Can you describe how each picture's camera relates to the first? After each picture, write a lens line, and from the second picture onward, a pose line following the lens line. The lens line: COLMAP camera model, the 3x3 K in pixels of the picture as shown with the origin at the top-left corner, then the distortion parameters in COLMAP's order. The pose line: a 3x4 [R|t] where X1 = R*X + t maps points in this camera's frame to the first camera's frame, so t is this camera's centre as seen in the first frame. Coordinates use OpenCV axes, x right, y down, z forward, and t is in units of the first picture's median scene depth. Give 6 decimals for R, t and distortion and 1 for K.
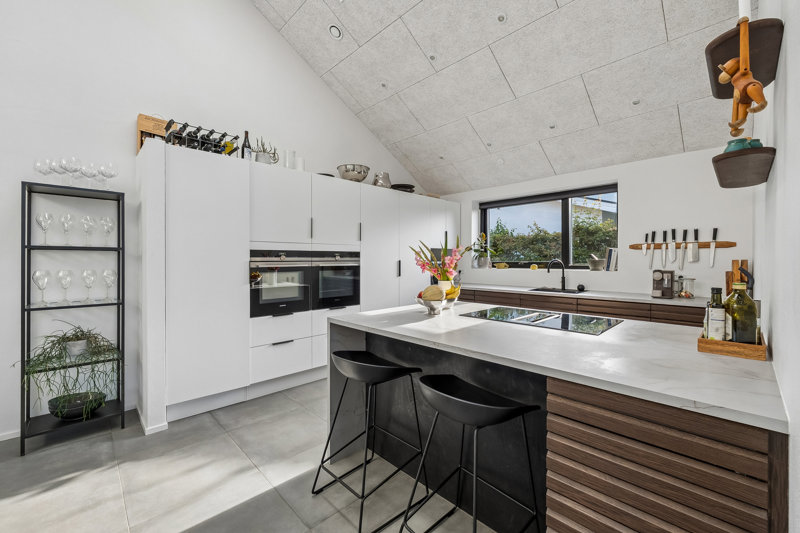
lens RADIAL K [[332.2, 0, 396.0], [0, 332.2, 260.5], [0, 0, 1]] dist [-0.001791, 0.000437]
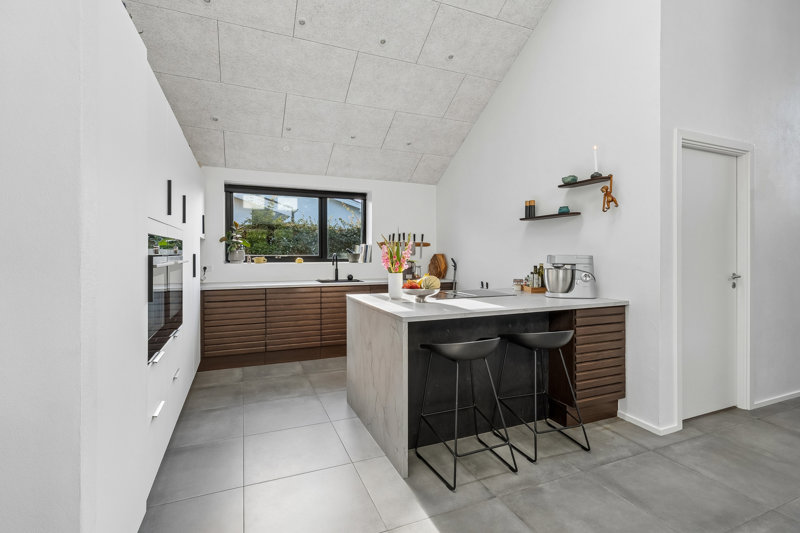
lens RADIAL K [[378.9, 0, 410.0], [0, 378.9, 251.7], [0, 0, 1]] dist [0.002767, 0.000833]
pose [[0.349980, 0.005220, 0.936743, -0.694141], [-0.000212, 0.999985, -0.005493, -0.001622], [-0.936757, 0.001723, 0.349975, 0.369046]]
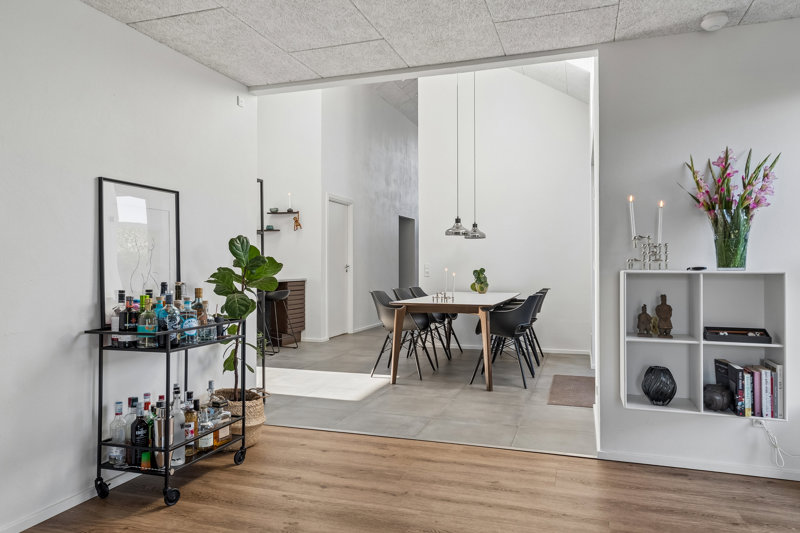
lens RADIAL K [[571.3, 0, 399.3], [0, 571.3, 258.4], [0, 0, 1]] dist [0.009300, 0.001381]
pose [[-0.455152, 0.014524, 0.890296, -2.029716], [0.004553, 0.999892, -0.013984, 0.052633], [-0.890402, -0.002311, -0.455168, 0.943492]]
